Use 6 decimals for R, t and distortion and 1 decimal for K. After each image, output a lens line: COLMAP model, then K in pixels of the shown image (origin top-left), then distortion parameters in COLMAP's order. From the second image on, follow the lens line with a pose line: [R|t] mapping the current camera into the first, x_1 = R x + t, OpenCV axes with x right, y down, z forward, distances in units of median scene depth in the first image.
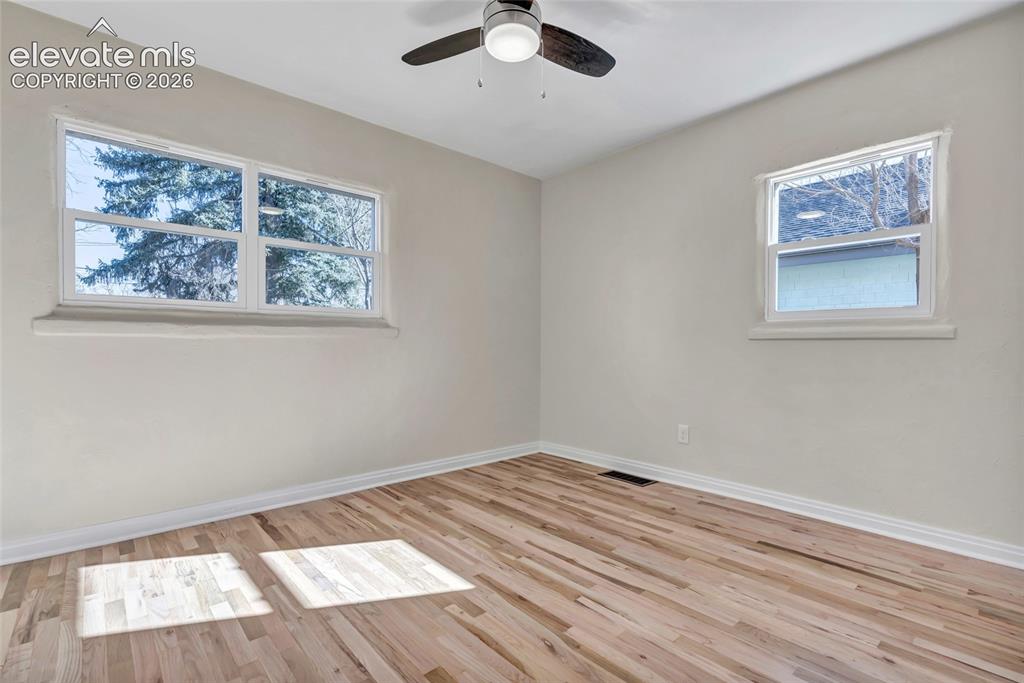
lens RADIAL K [[469.7, 0, 510.8], [0, 469.7, 347.7], [0, 0, 1]] dist [0.000813, 0.000135]
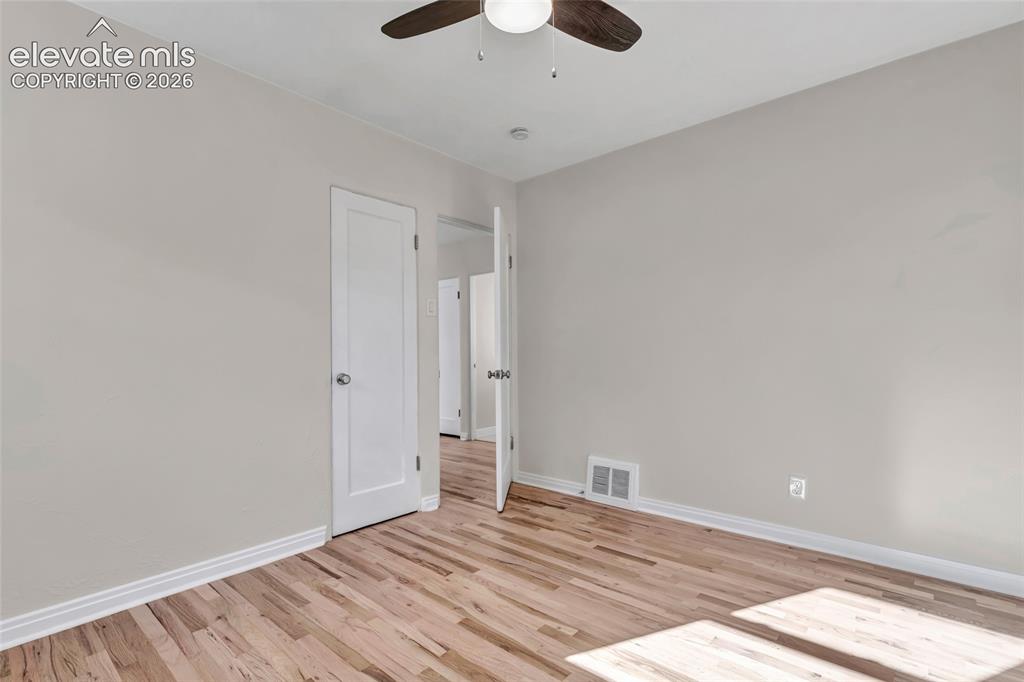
lens RADIAL K [[469.7, 0, 513.4], [0, 469.7, 346.0], [0, 0, 1]] dist [0.000813, 0.000135]
pose [[-0.992018, 0.002835, -0.126065, 0.136613], [0.004226, 0.999933, -0.010767, -0.065063], [0.126026, -0.011213, -0.991964, 2.144892]]
